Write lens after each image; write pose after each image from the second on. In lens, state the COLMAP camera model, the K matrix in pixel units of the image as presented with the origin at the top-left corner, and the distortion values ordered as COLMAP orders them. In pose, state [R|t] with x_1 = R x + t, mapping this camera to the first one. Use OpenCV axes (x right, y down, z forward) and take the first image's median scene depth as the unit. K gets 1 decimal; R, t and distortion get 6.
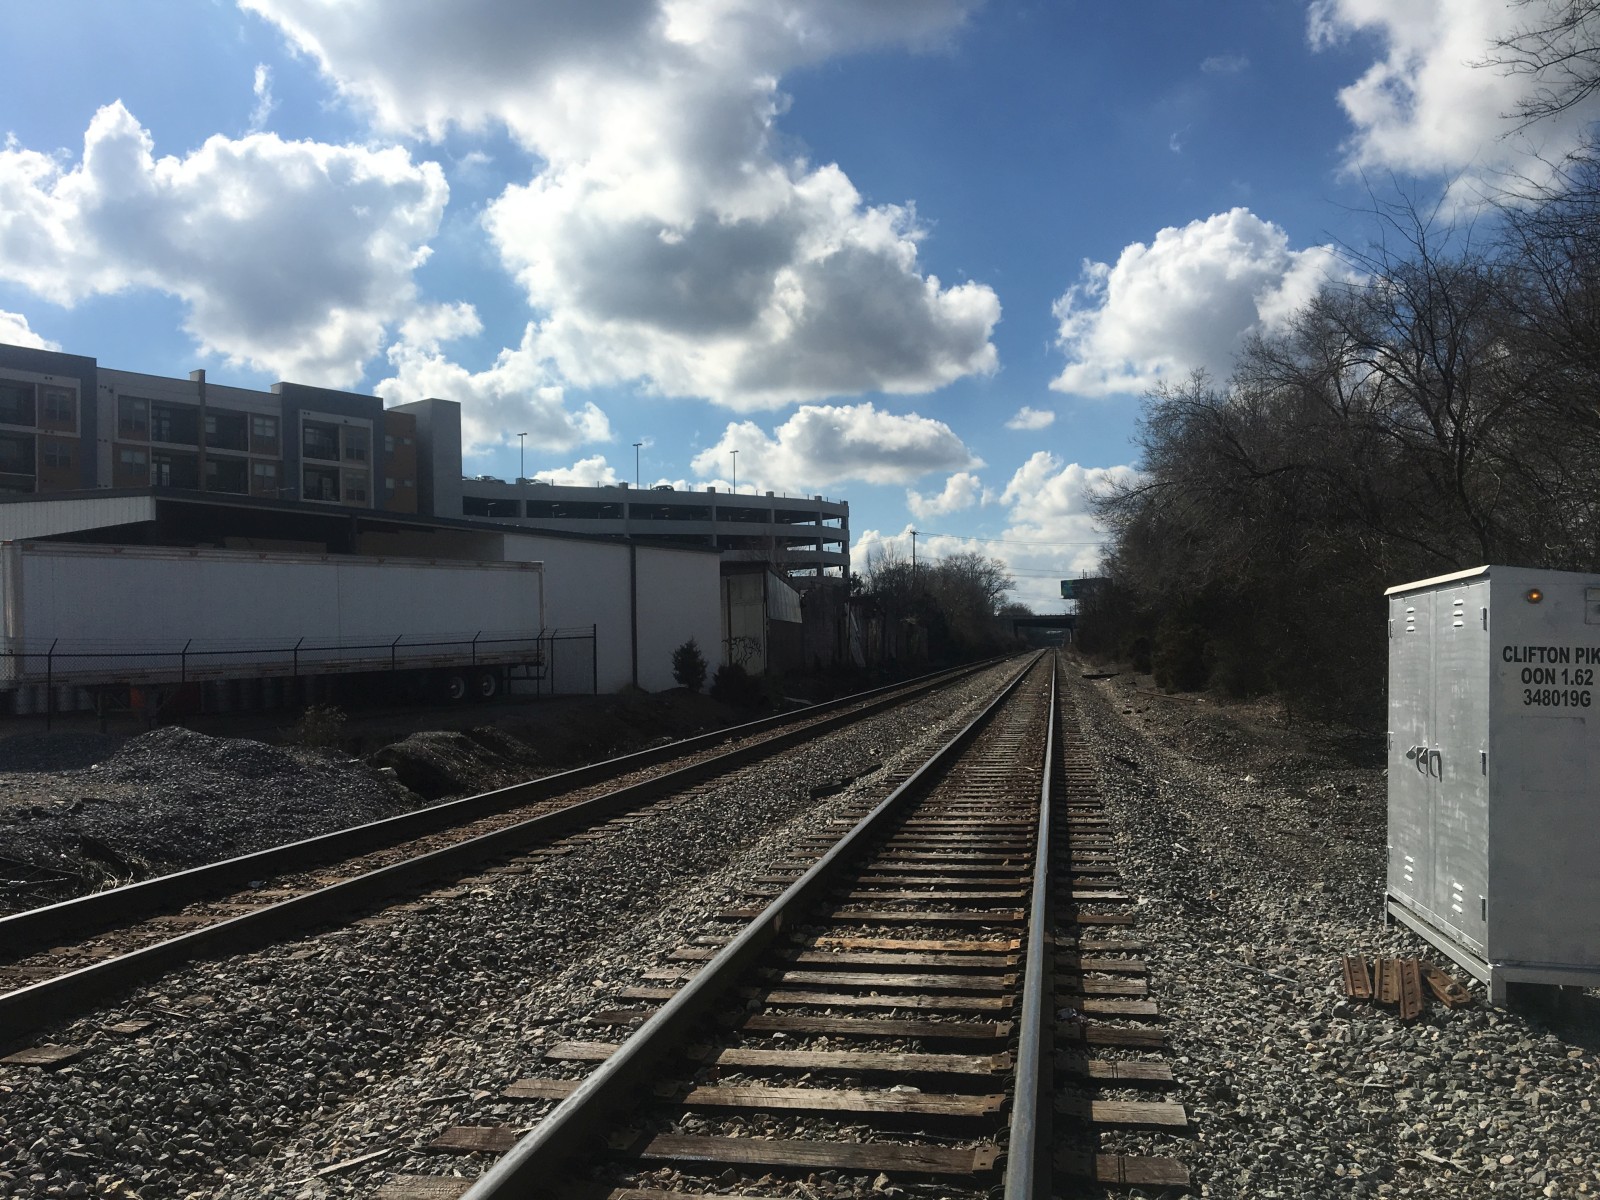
lens RADIAL K [[1364.0, 0, 783.8], [0, 1364.0, 613.0], [0, 0, 1]] dist [0.072480, -0.113466]
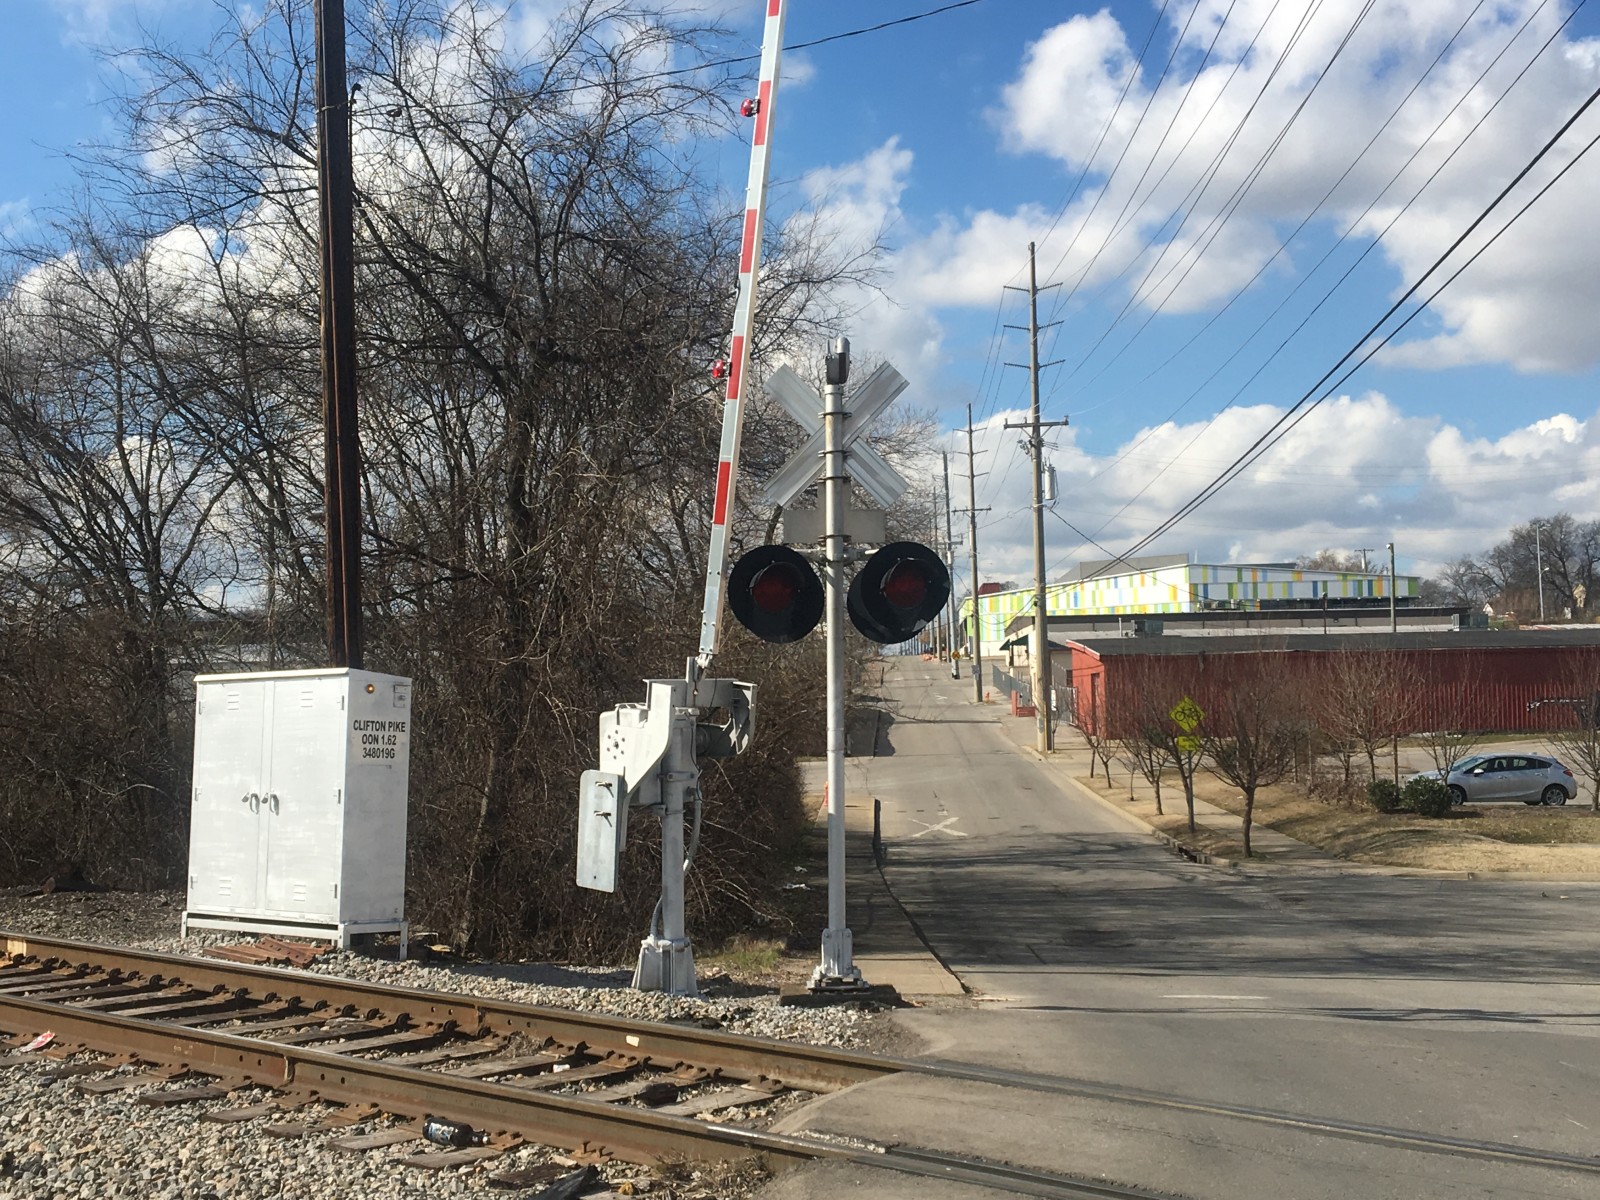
lens RADIAL K [[2069.2, 0, 802.4], [0, 2069.2, 599.2], [0, 0, 1]] dist [0.065380, 0.000000]
pose [[0.513752, 0.064485, 0.855512, -0.949740], [-0.031432, 0.997917, -0.056343, 0.003044], [-0.857363, 0.002056, 0.514708, -0.495952]]
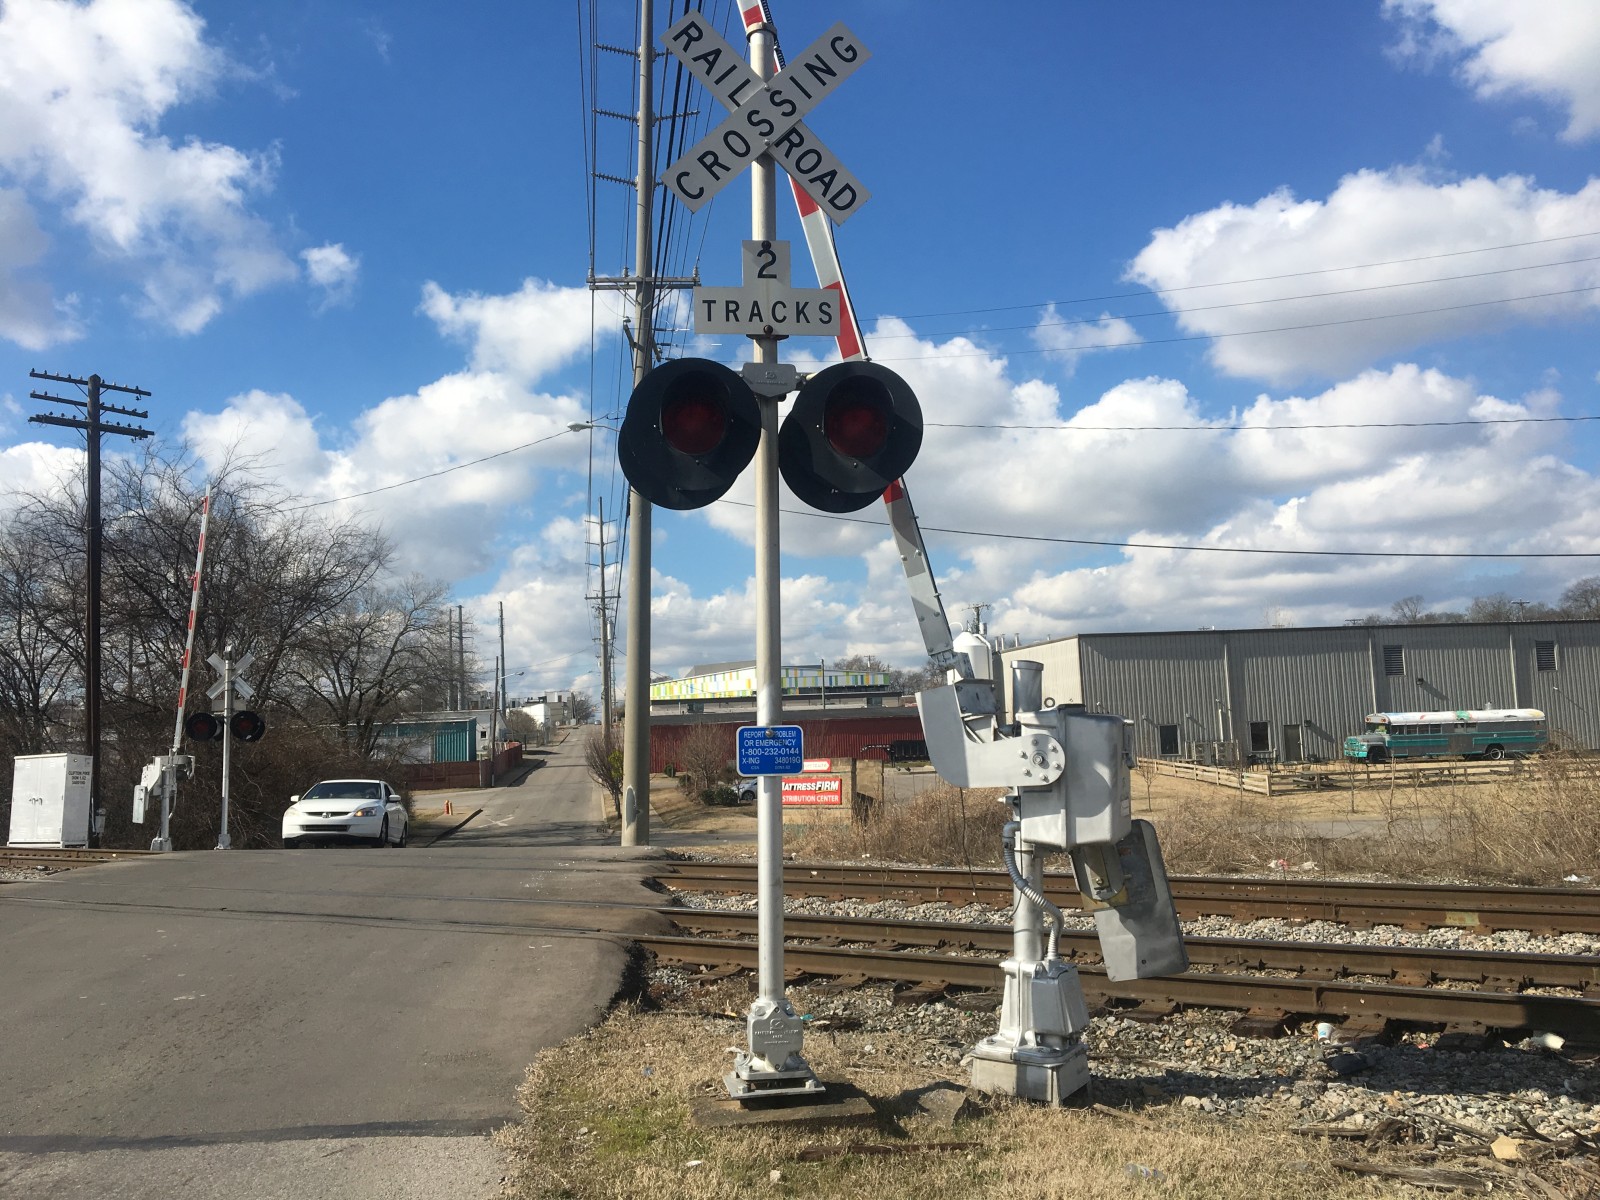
lens RADIAL K [[1364.0, 0, 804.6], [0, 1364.0, 597.2], [0, 0, 1]] dist [0.072480, -0.113466]
pose [[0.356913, 0.119029, 0.926523, -2.216359], [-0.012048, 0.992353, -0.122845, -0.011658], [-0.934060, 0.032682, 0.355617, -2.221924]]
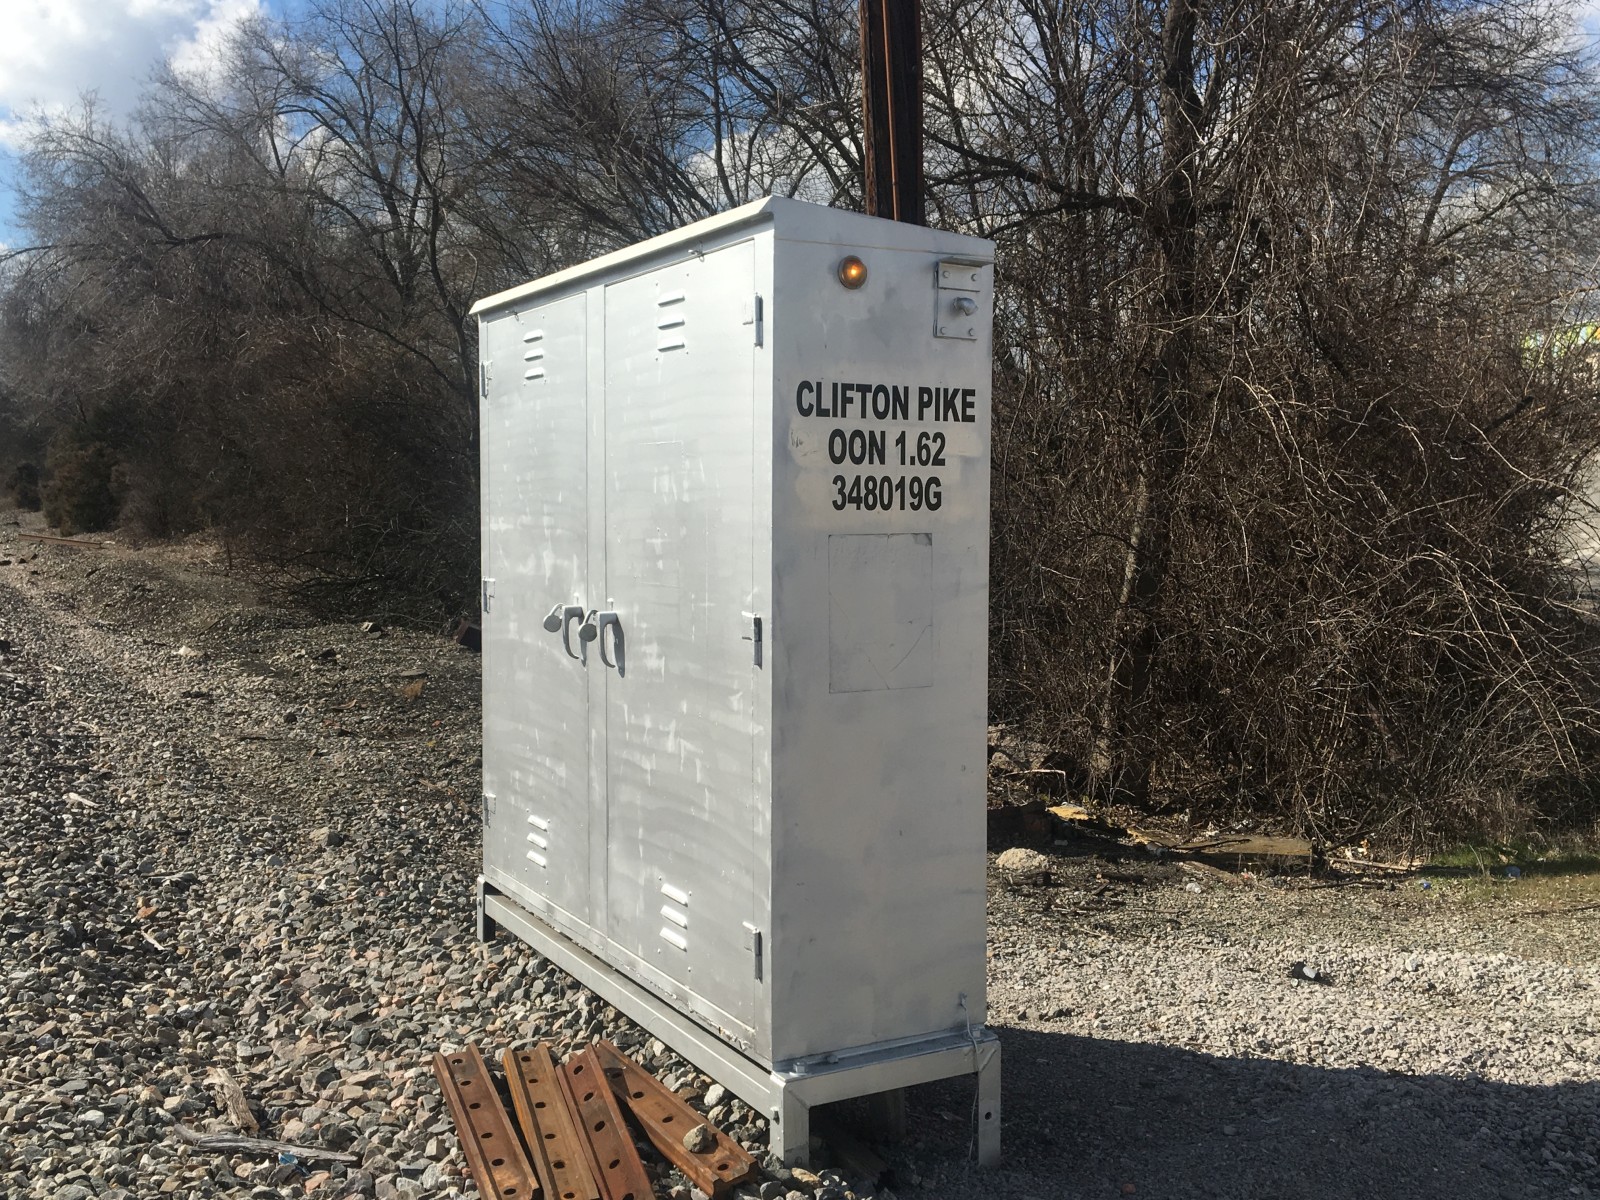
lens RADIAL K [[1587.7, 0, 788.3], [0, 1587.7, 591.4], [0, 0, 1]] dist [0.022024, 0.000000]
pose [[0.766044, -0.055255, 0.640409, 0.139111], [-0.005984, 0.995642, 0.093062, 0.033959], [-0.642760, -0.075122, 0.762375, 0.459249]]
